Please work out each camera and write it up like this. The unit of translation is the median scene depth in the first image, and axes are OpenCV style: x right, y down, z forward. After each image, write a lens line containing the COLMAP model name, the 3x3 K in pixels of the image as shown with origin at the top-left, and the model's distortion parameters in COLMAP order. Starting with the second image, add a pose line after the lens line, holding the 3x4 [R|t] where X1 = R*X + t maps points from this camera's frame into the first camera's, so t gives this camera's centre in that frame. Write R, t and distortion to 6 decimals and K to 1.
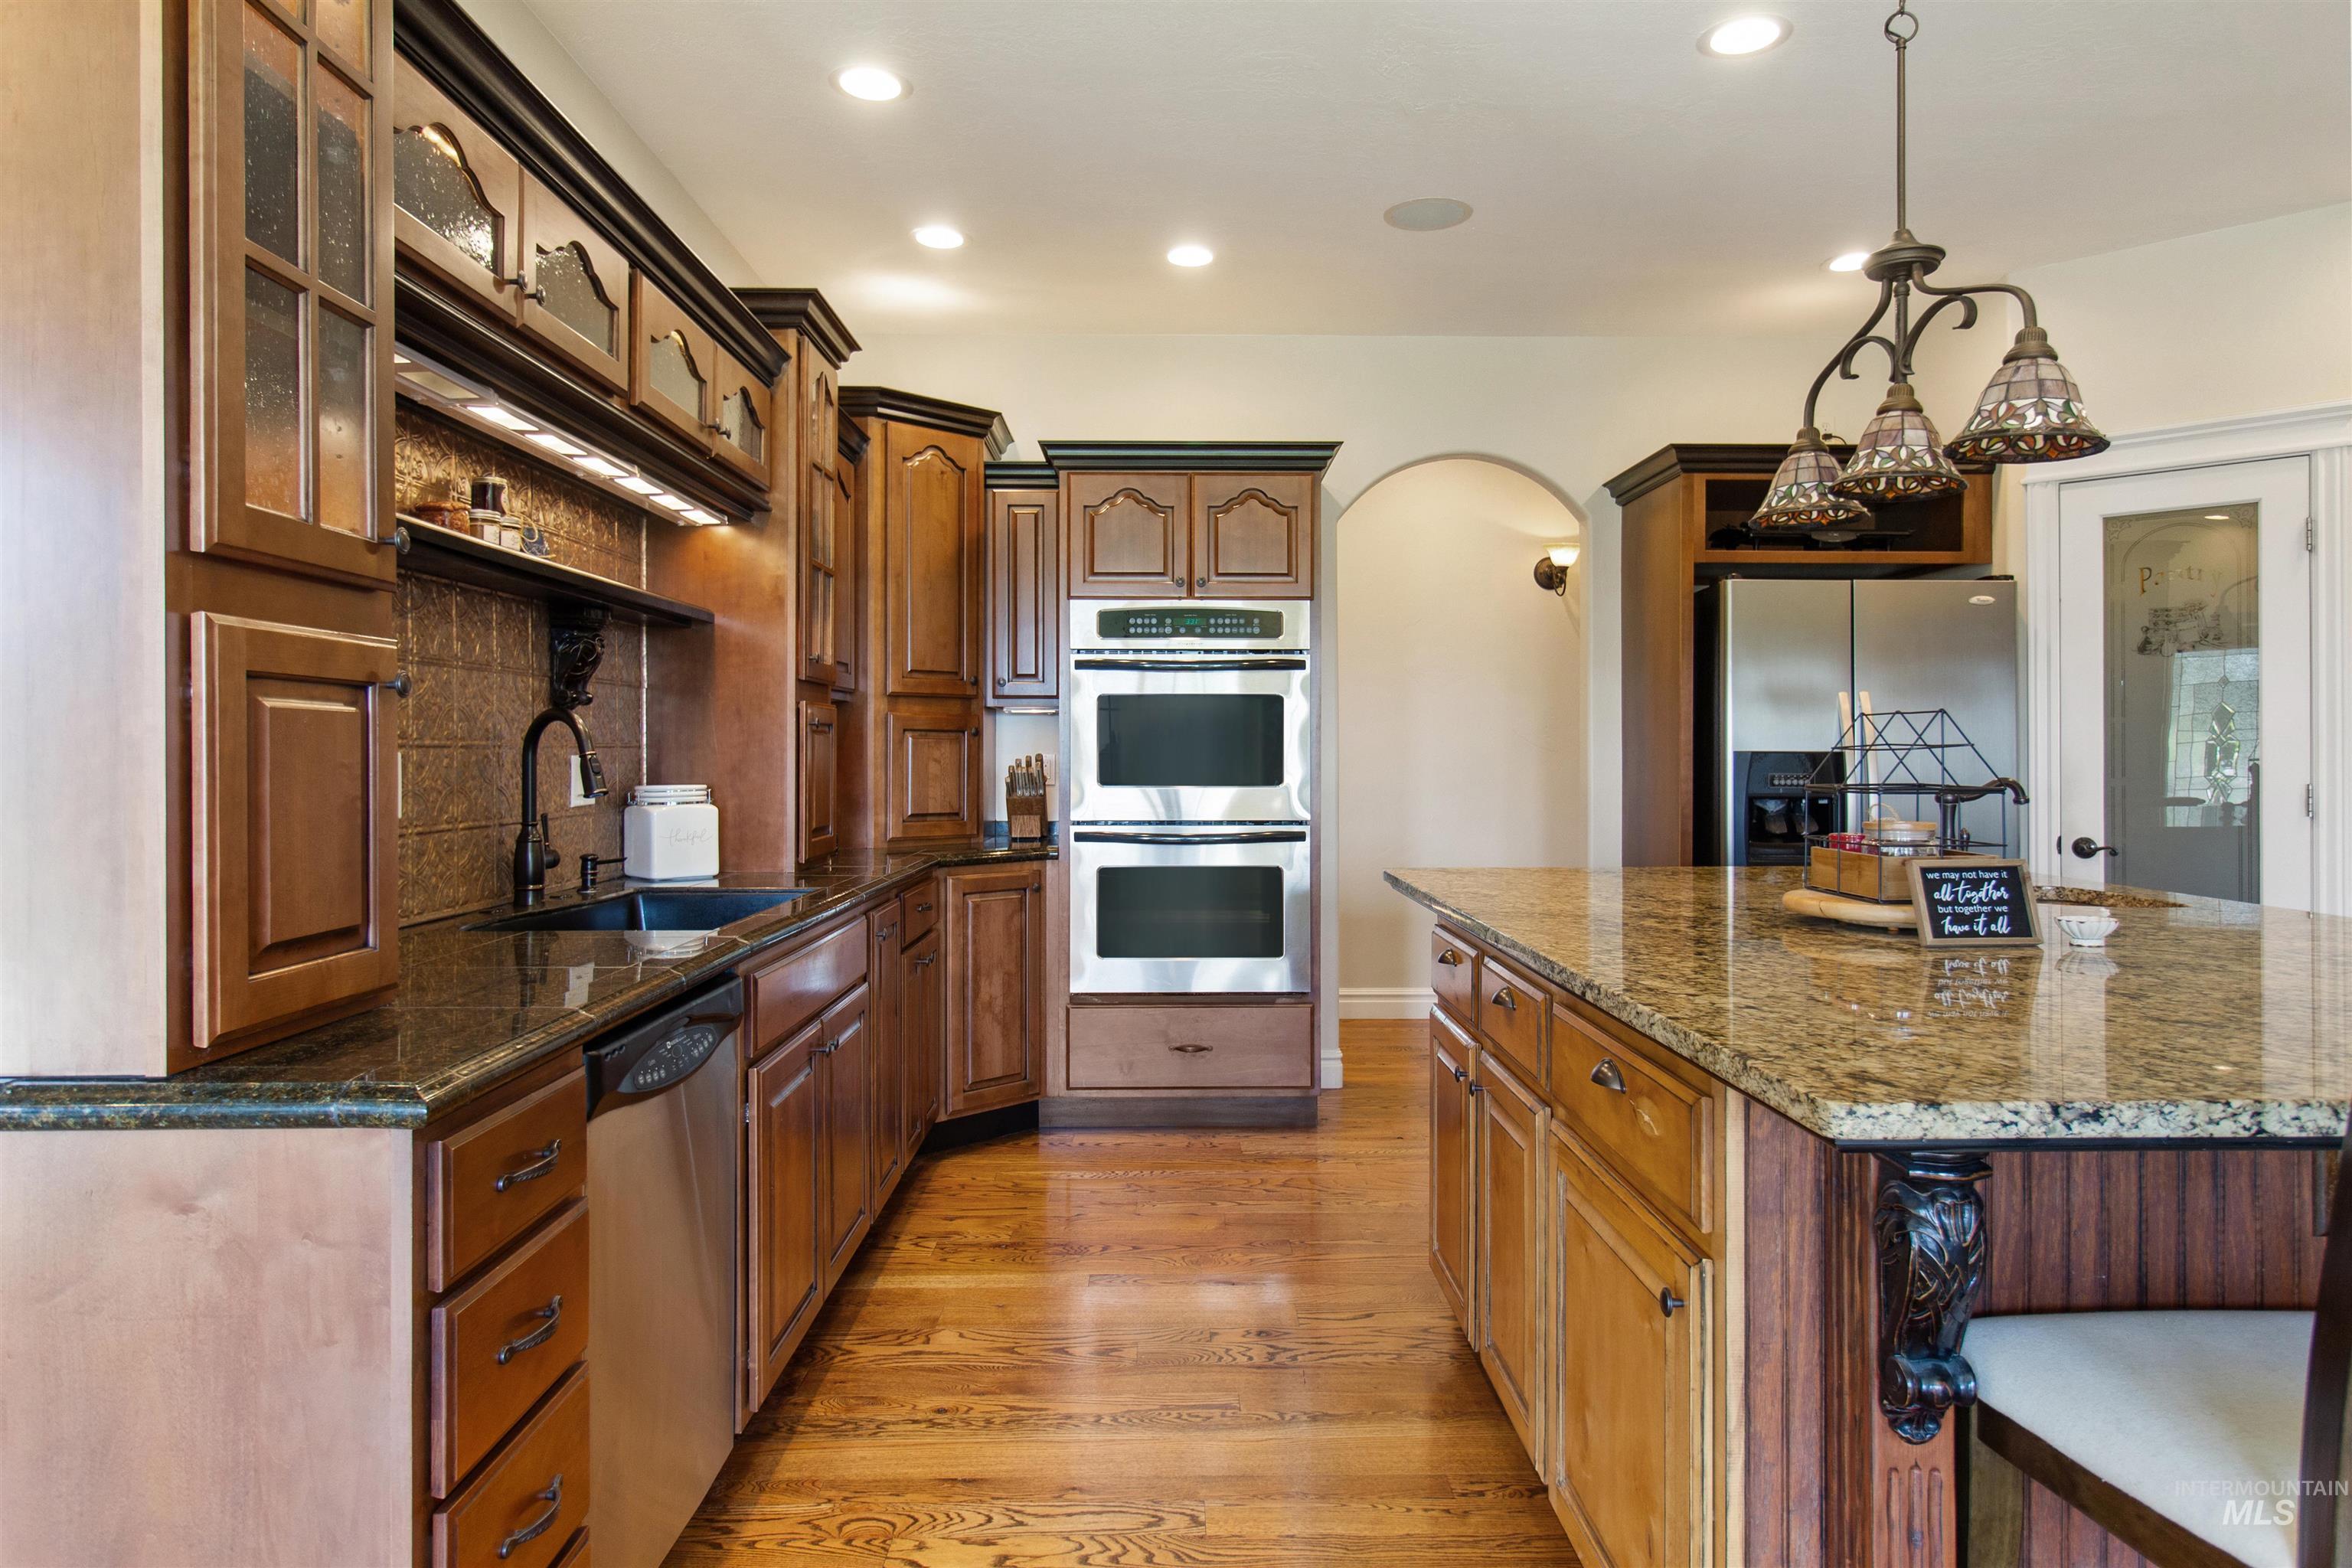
lens RADIAL K [[1417.0, 0, 1192.4], [0, 1417.0, 760.3], [0, 0, 1]] dist [0.002882, 0.000388]
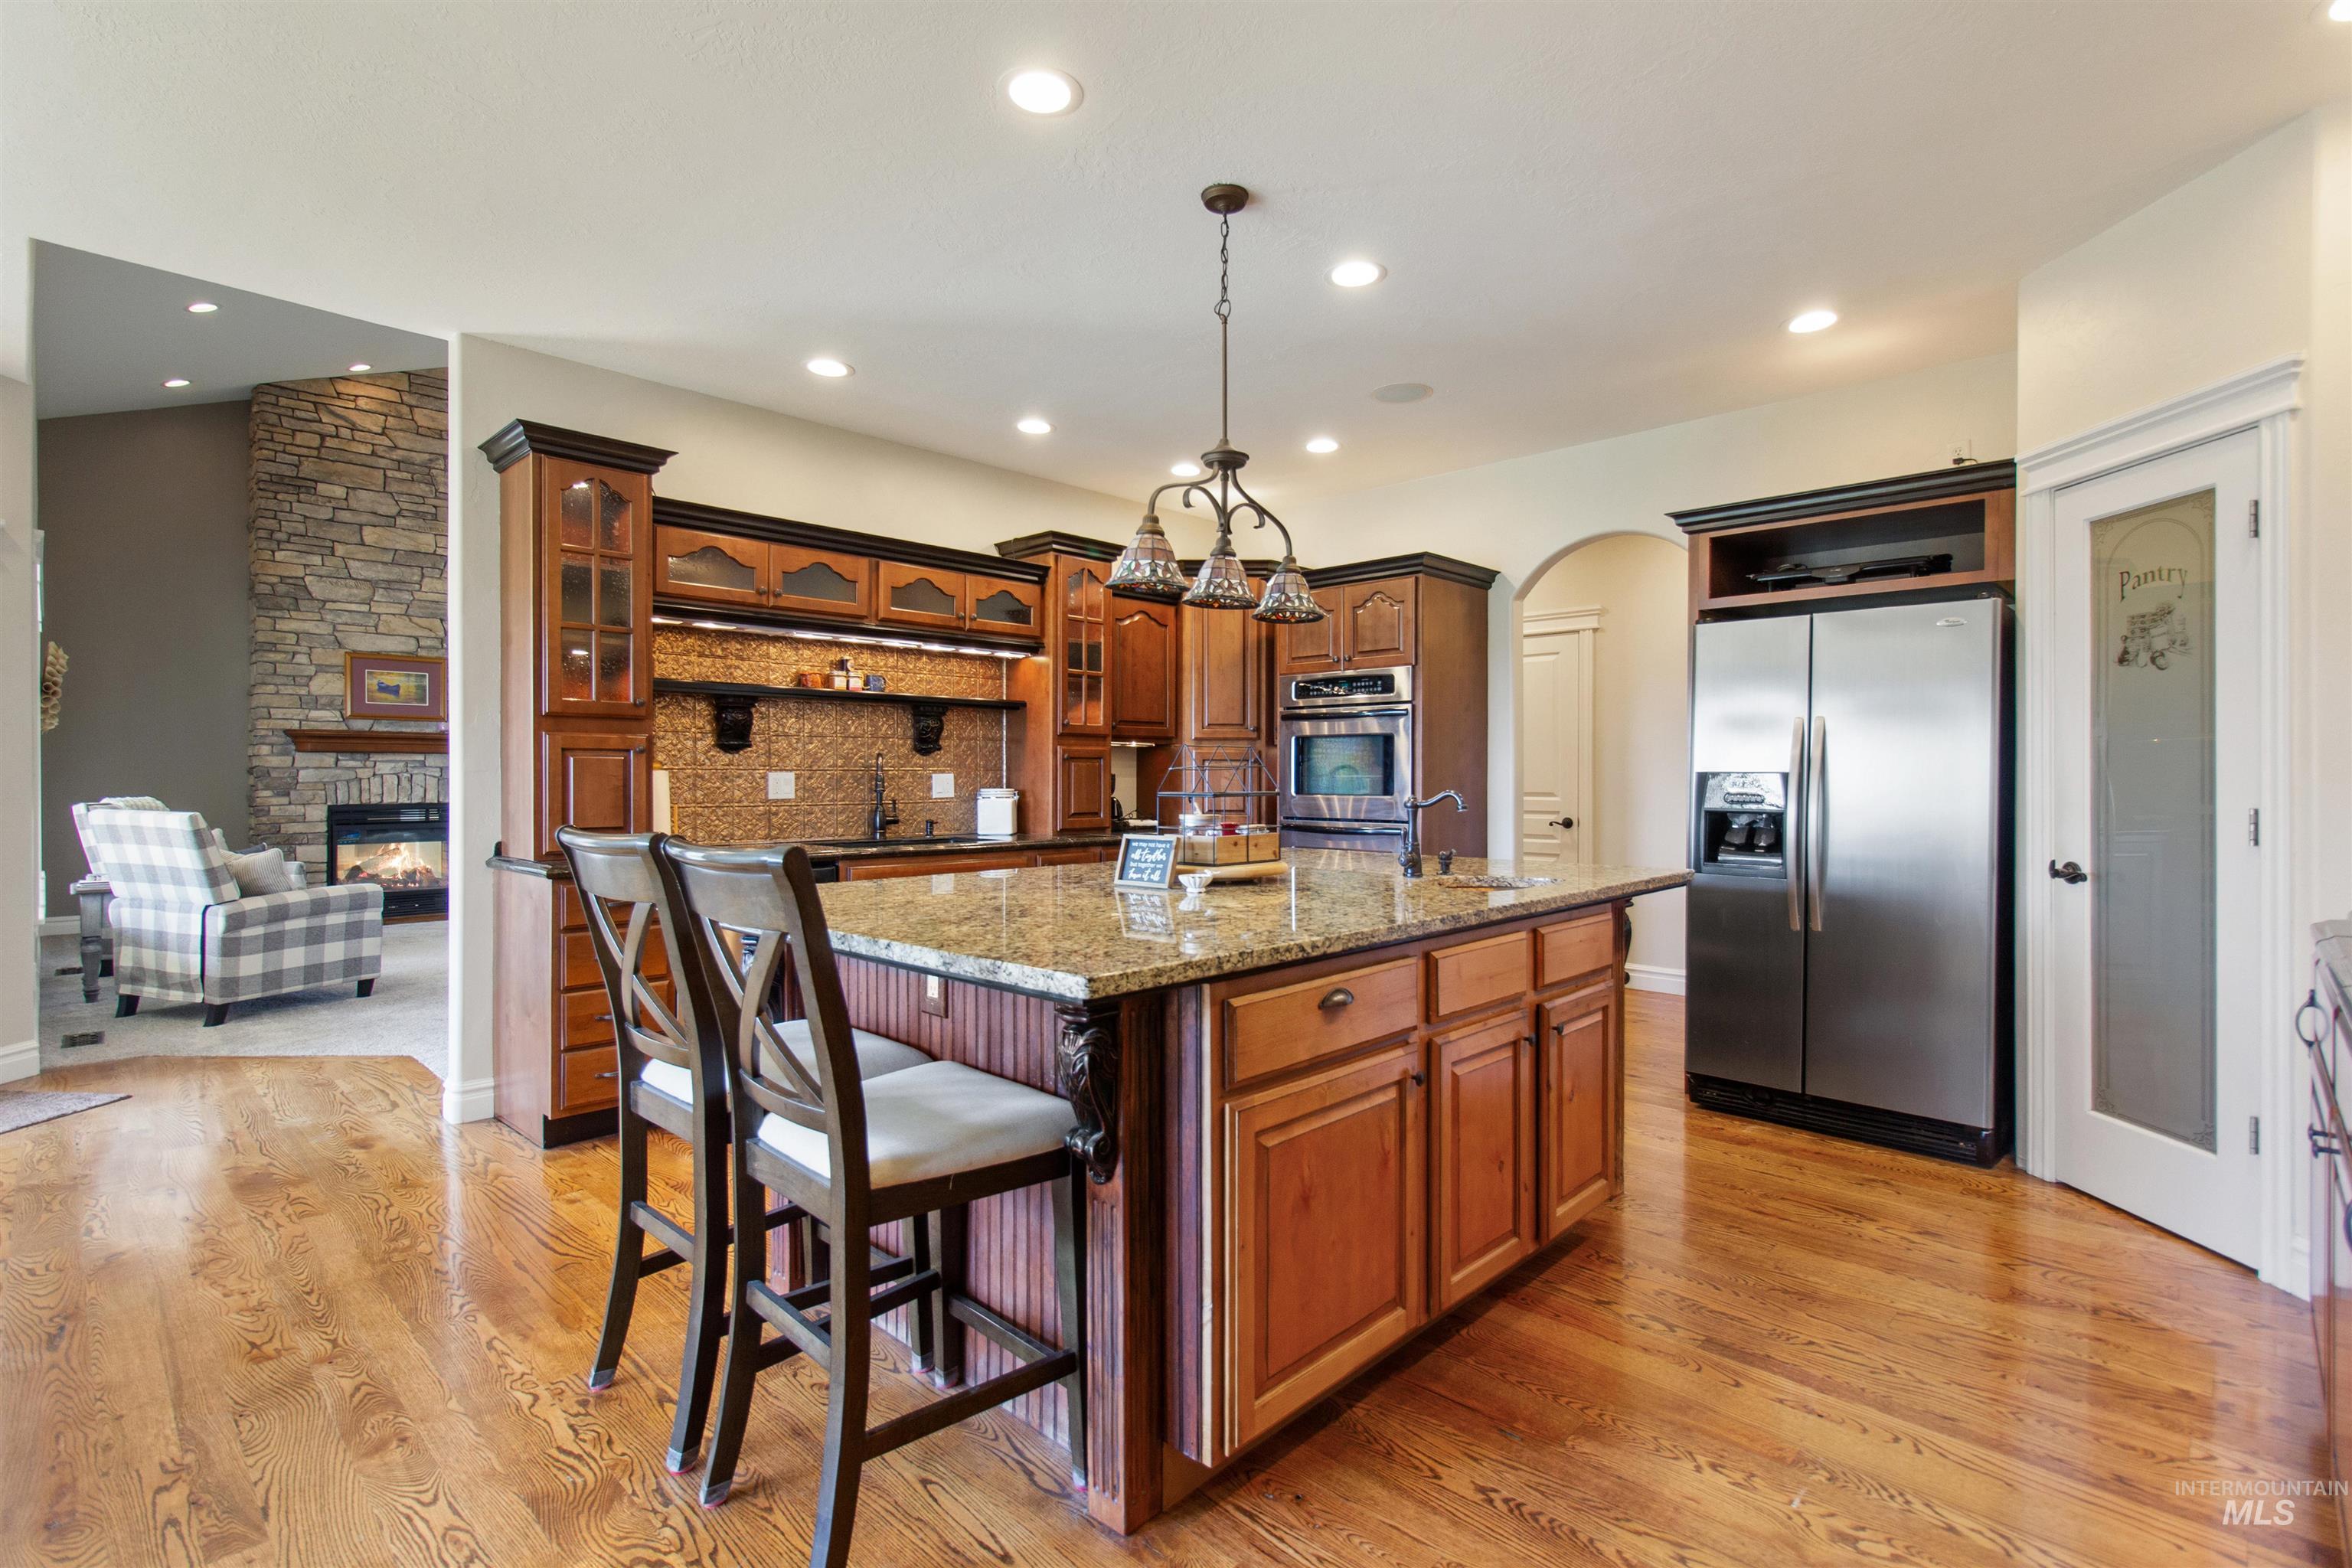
lens RADIAL K [[1102.4, 0, 1169.3], [0, 1102.4, 785.1], [0, 0, 1]] dist [0.001812, -0.000834]
pose [[0.701023, 0.006821, -0.713106, 0.748277], [-0.004906, 0.999977, 0.004742, 0.002424], [0.713121, 0.000174, 0.701040, 0.056557]]
